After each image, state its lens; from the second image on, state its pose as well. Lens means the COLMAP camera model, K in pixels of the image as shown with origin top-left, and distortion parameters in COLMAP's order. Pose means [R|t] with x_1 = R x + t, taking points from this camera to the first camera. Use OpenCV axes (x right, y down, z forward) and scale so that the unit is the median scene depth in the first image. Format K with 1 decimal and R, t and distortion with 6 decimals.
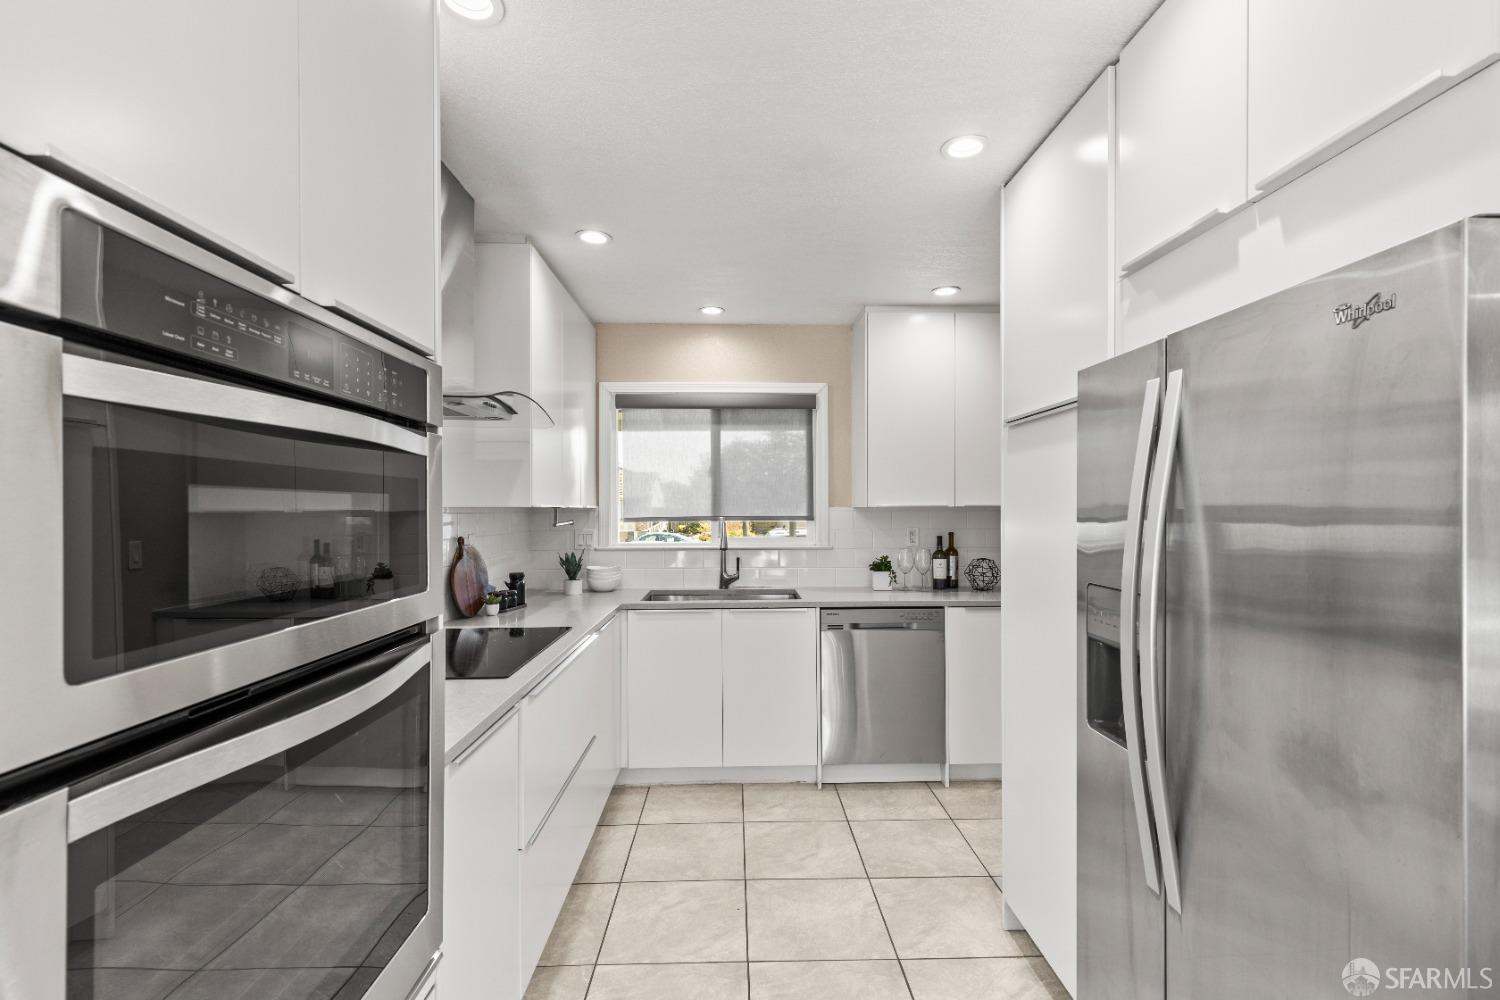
lens RADIAL K [[682.1, 0, 748.0], [0, 682.1, 507.7], [0, 0, 1]] dist [0.002925, -0.000132]
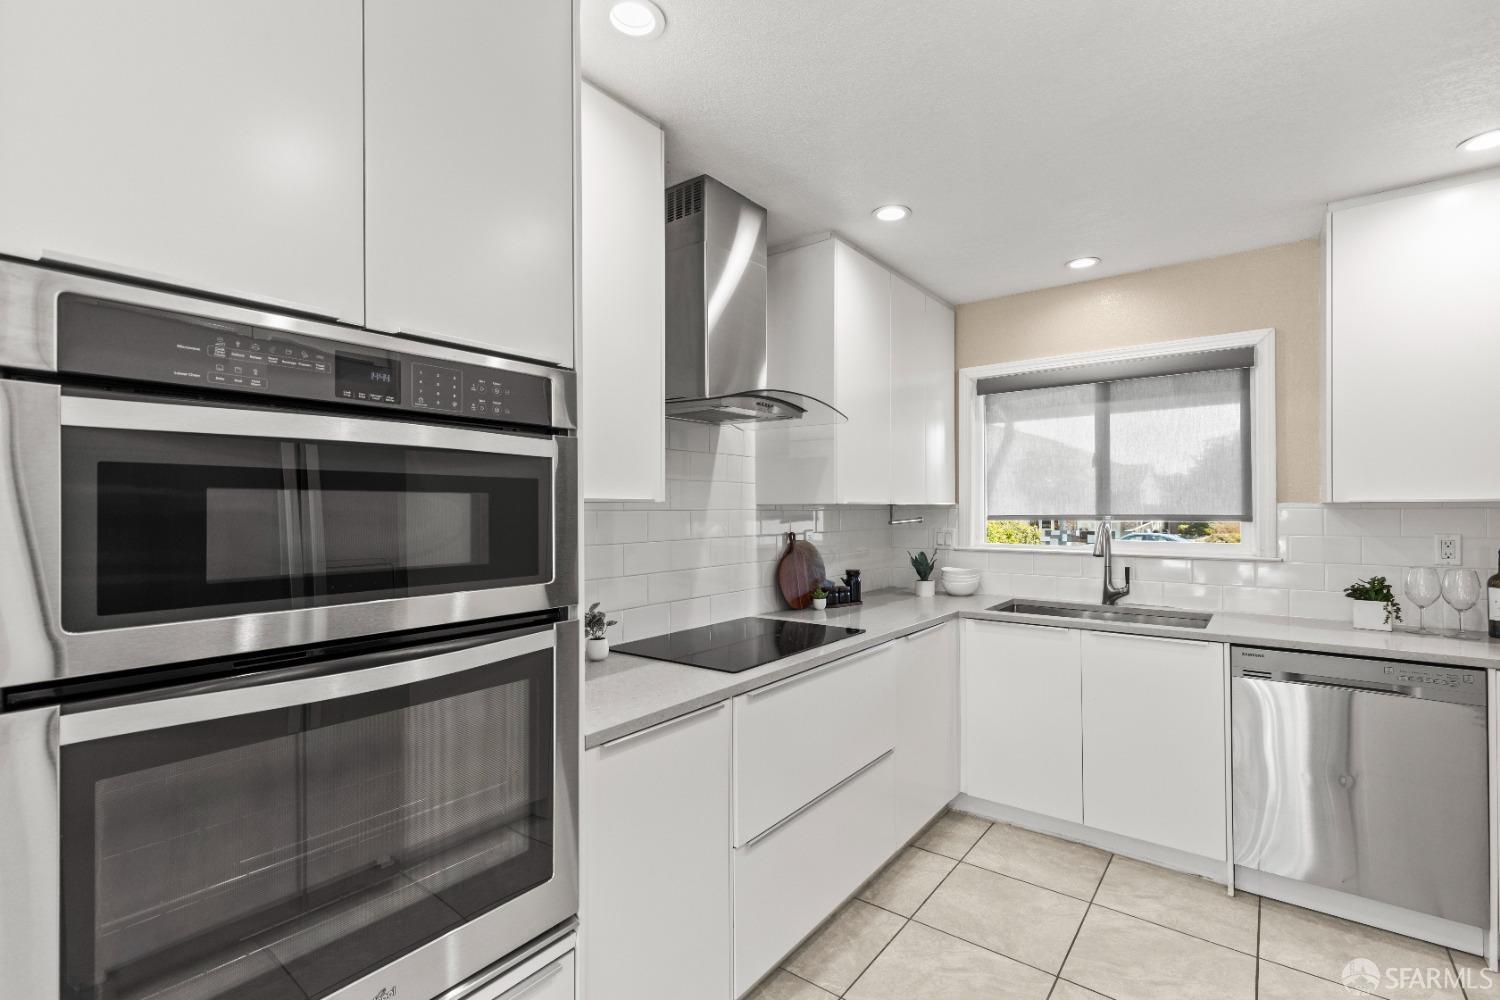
lens RADIAL K [[669.7, 0, 749.5], [0, 669.7, 508.0], [0, 0, 1]] dist [0.003074, -0.000754]
pose [[0.775179, 0.000486, -0.631742, 0.157369], [0.002483, 0.999990, 0.003817, 0.000364], [0.631737, -0.004528, 0.775170, 0.134502]]
